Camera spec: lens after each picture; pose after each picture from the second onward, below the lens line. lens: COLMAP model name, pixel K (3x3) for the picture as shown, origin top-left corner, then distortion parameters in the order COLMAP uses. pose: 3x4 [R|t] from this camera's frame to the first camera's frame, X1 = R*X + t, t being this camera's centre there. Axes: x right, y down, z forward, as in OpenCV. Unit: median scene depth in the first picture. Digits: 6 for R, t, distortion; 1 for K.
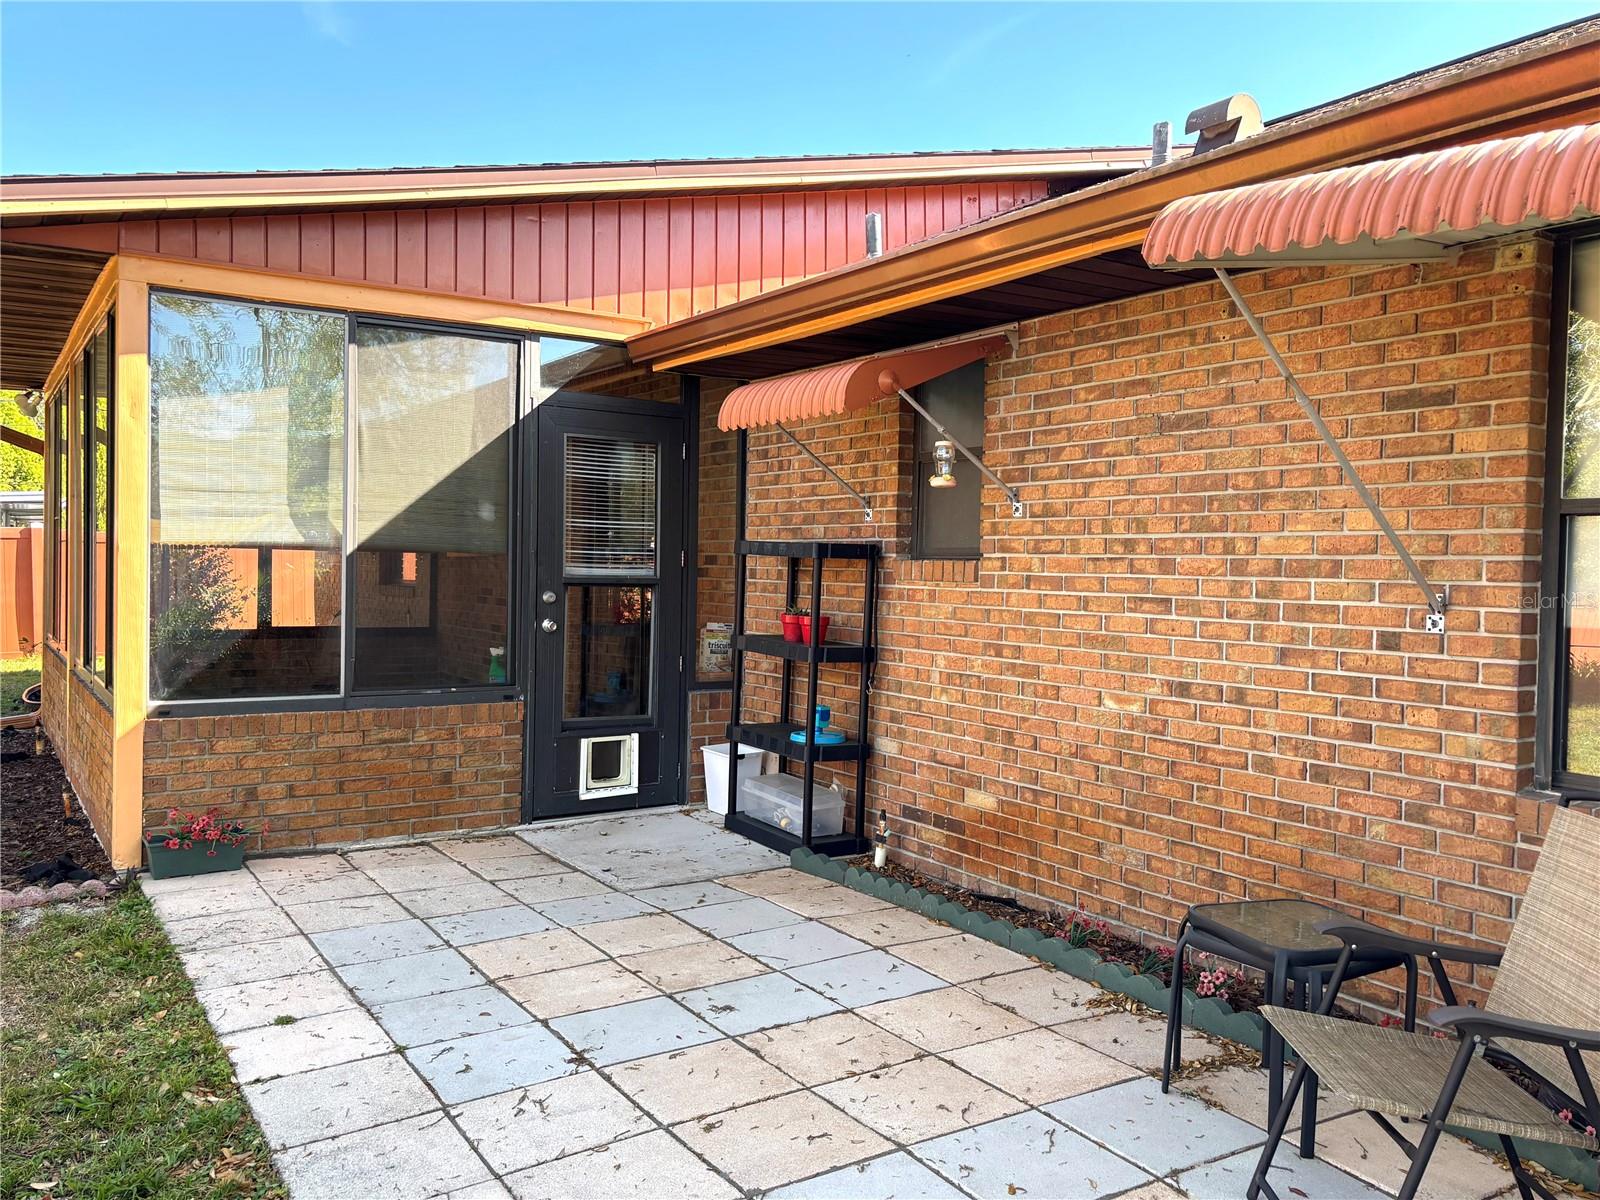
lens RADIAL K [[1274.6, 0, 821.2], [0, 1274.6, 597.4], [0, 0, 1]] dist [0.029891, -0.001219]
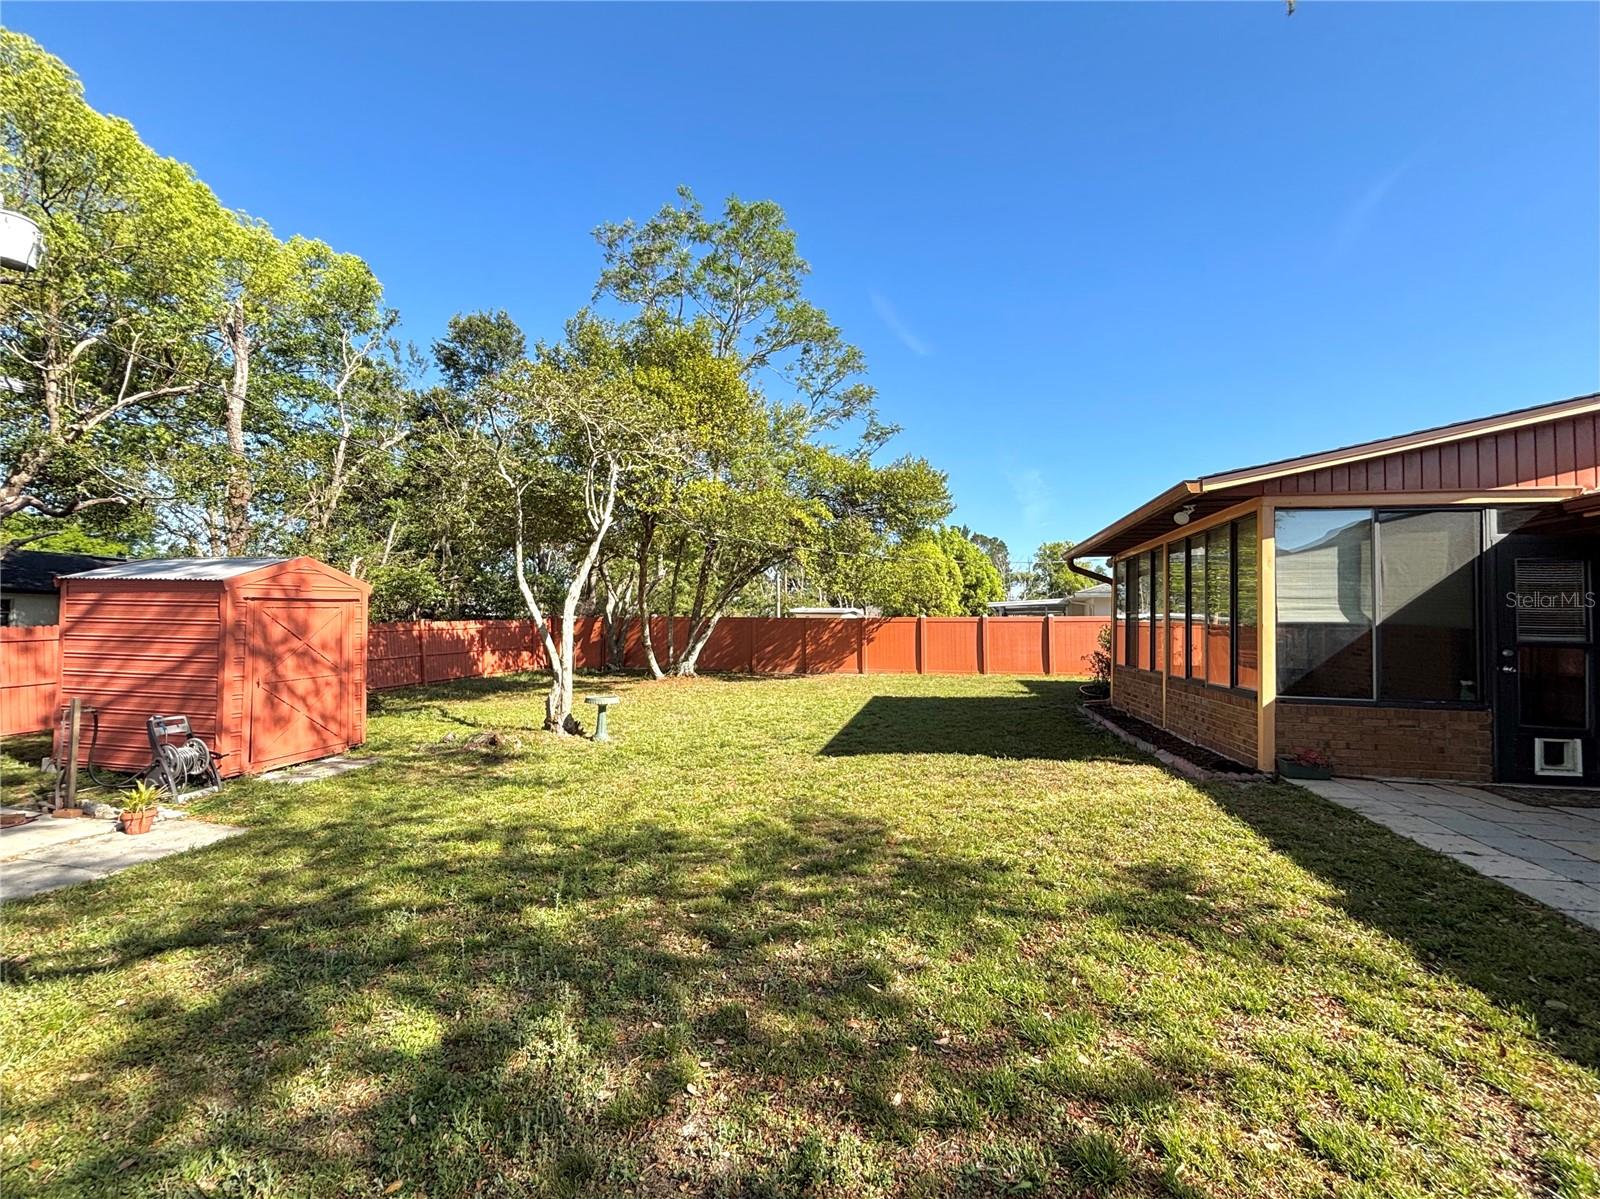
lens RADIAL K [[665.4, 0, 796.3], [0, 665.4, 596.4], [0, 0, 1]] dist [-0.001256, -0.000179]
pose [[0.696121, -0.033311, -0.717151, -0.318543], [-0.026584, 0.997042, -0.072115, 0.018660], [0.717432, 0.069266, 0.693176, -0.447454]]
